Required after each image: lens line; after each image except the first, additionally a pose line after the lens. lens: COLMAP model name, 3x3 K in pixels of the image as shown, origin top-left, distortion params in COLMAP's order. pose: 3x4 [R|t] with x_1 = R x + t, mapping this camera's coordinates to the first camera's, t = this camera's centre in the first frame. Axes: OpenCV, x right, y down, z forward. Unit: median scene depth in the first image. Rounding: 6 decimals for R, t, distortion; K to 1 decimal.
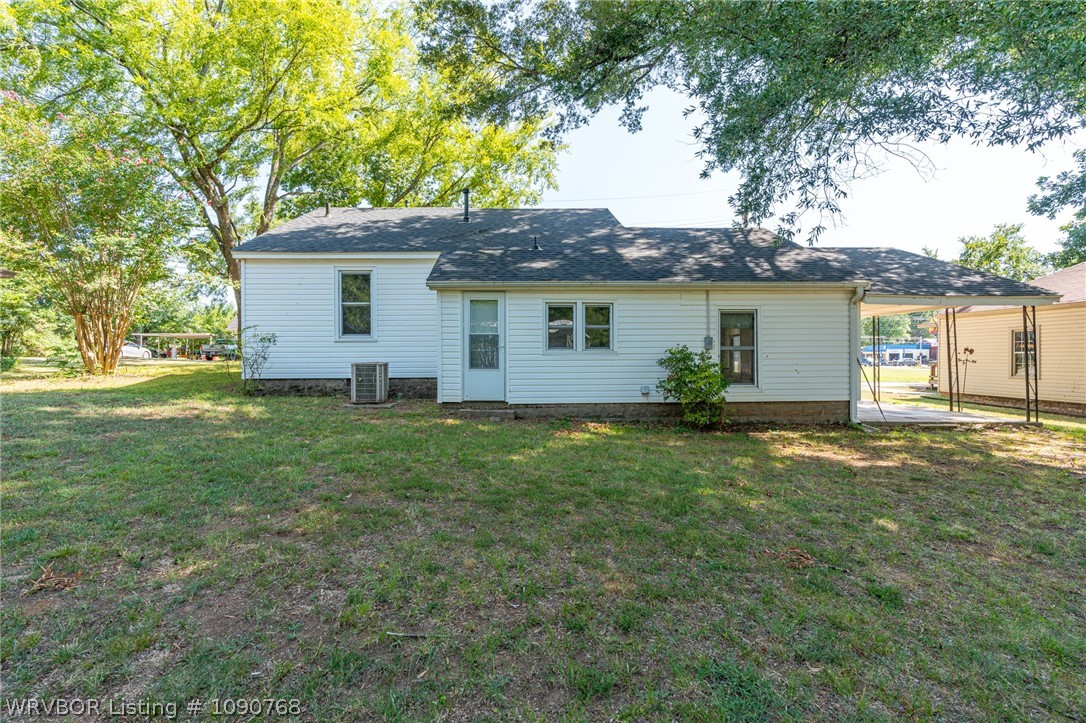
lens RADIAL K [[493.1, 0, 543.2], [0, 493.1, 357.2], [0, 0, 1]] dist [-0.002022, 0.001194]
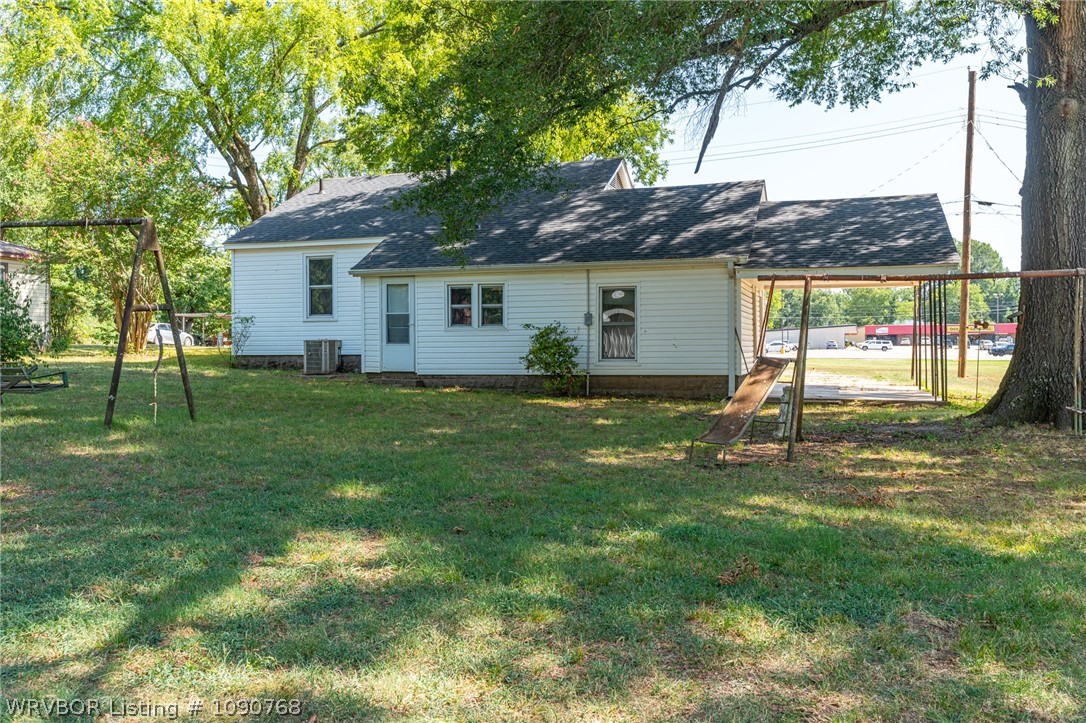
lens RADIAL K [[984.1, 0, 542.3], [0, 984.1, 357.6], [0, 0, 1]] dist [0.010654, -0.007098]
pose [[0.939142, 0.001242, -0.343527, 0.966587], [0.001502, 0.999969, 0.007721, 0.037558], [0.343526, -0.007767, 0.939111, -1.021620]]
